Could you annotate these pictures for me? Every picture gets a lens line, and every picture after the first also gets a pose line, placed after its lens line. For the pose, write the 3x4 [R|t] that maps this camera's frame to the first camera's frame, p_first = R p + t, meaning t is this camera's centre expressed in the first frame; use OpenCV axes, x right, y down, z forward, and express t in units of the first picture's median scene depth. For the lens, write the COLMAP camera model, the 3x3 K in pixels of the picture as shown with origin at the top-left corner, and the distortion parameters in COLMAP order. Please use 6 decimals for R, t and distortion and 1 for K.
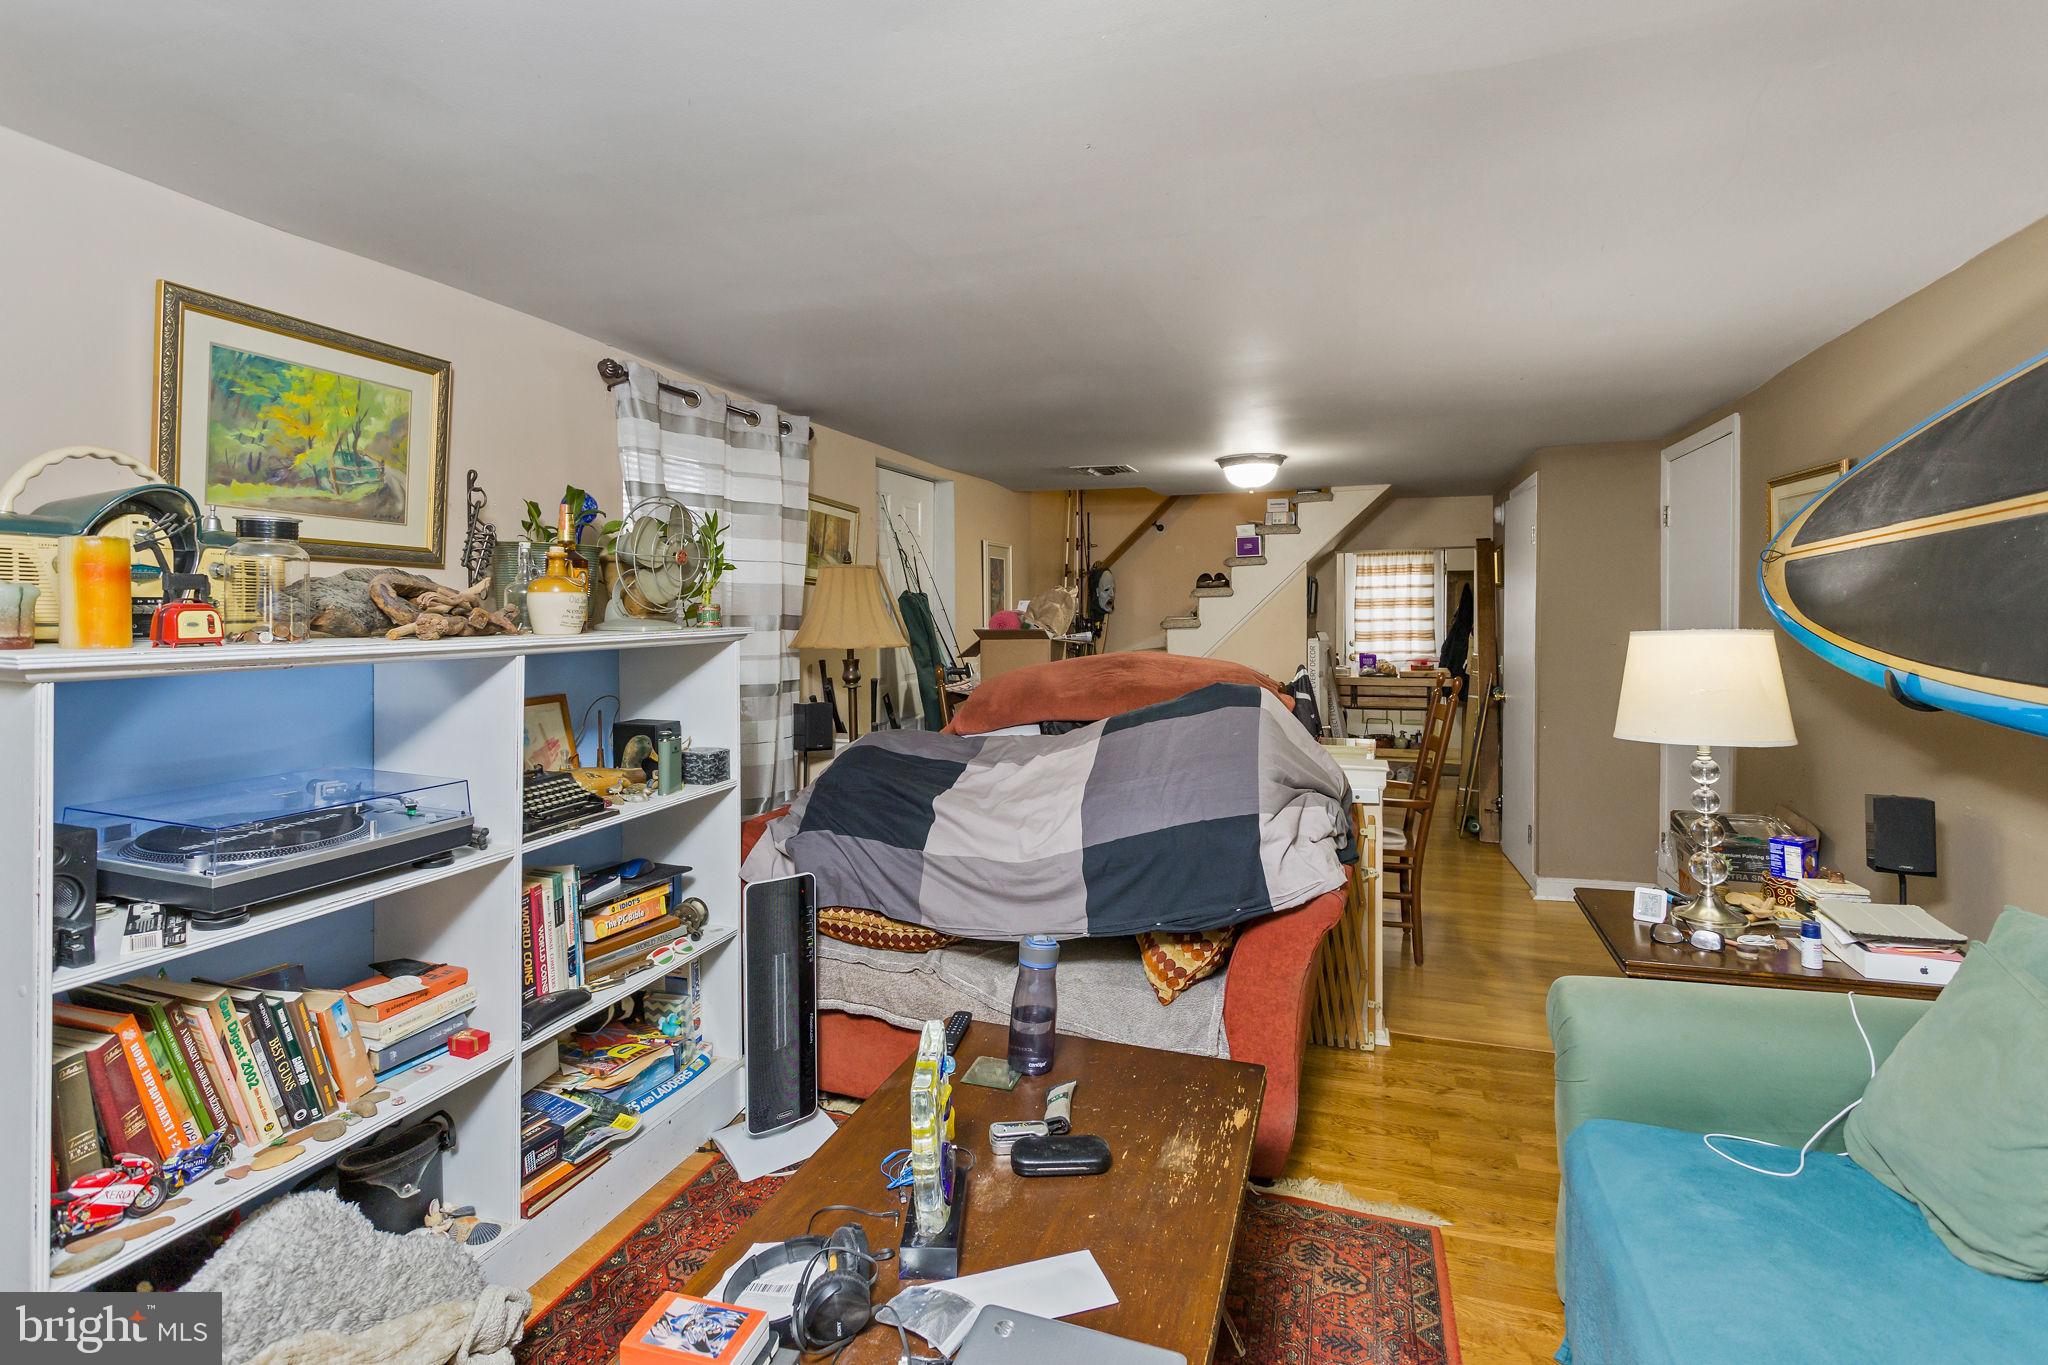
lens RADIAL K [[1014.3, 0, 1022.2], [0, 1014.3, 605.0], [0, 0, 1]] dist [0.010207, -0.000361]
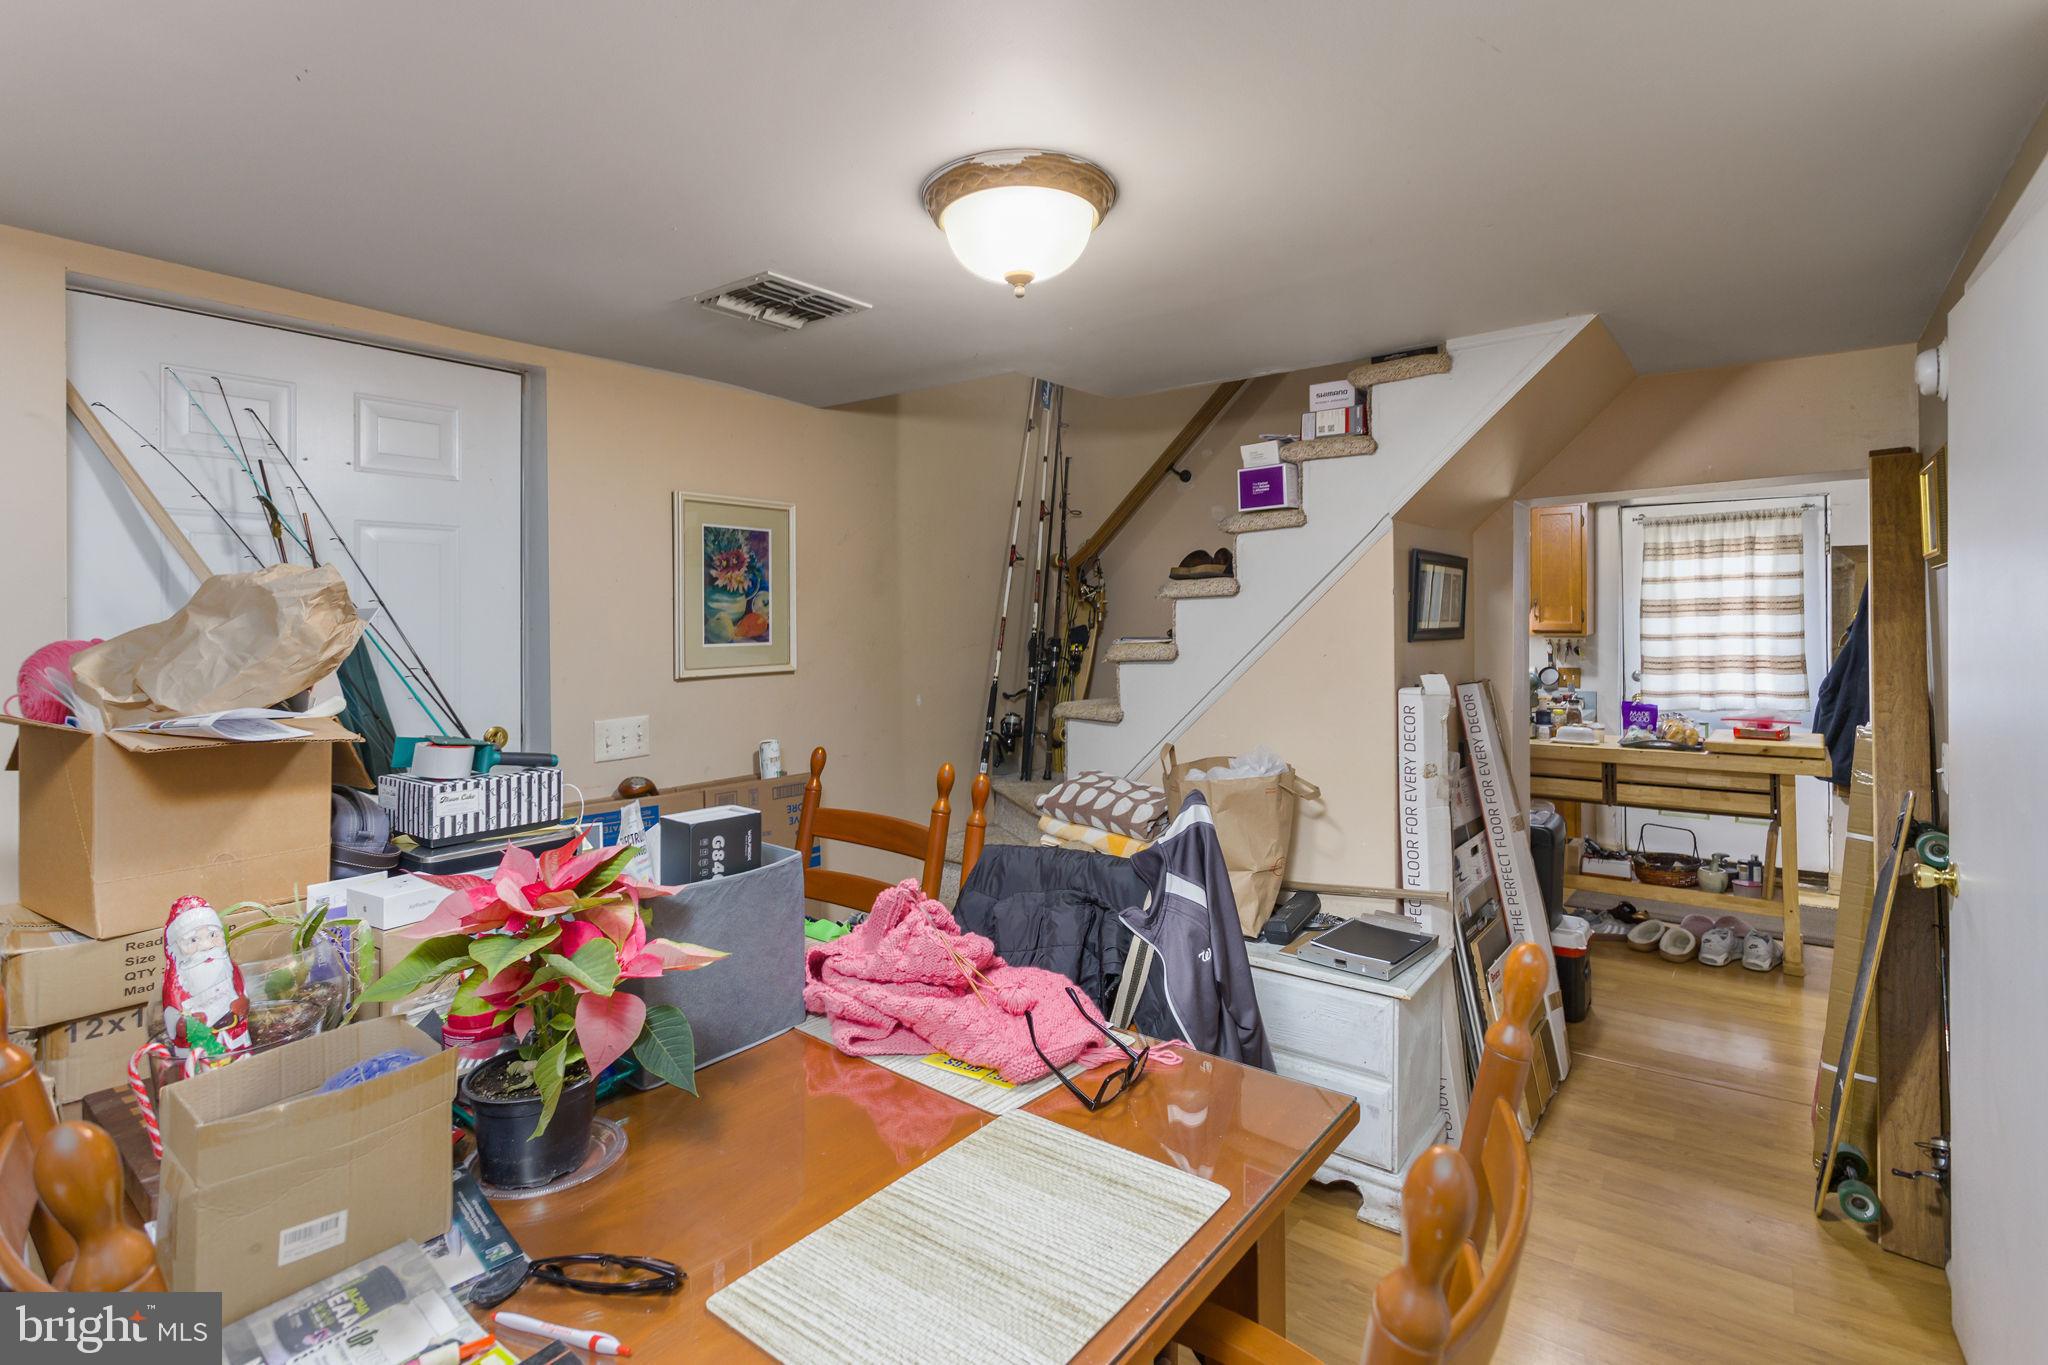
lens RADIAL K [[1014.3, 0, 1004.4], [0, 1014.3, 606.1], [0, 0, 1]] dist [0.010207, -0.000361]
pose [[0.950328, -0.007641, -0.311157, 0.193049], [0.005790, 0.999960, -0.006870, -0.000846], [0.311196, 0.004727, 0.950334, 0.396262]]
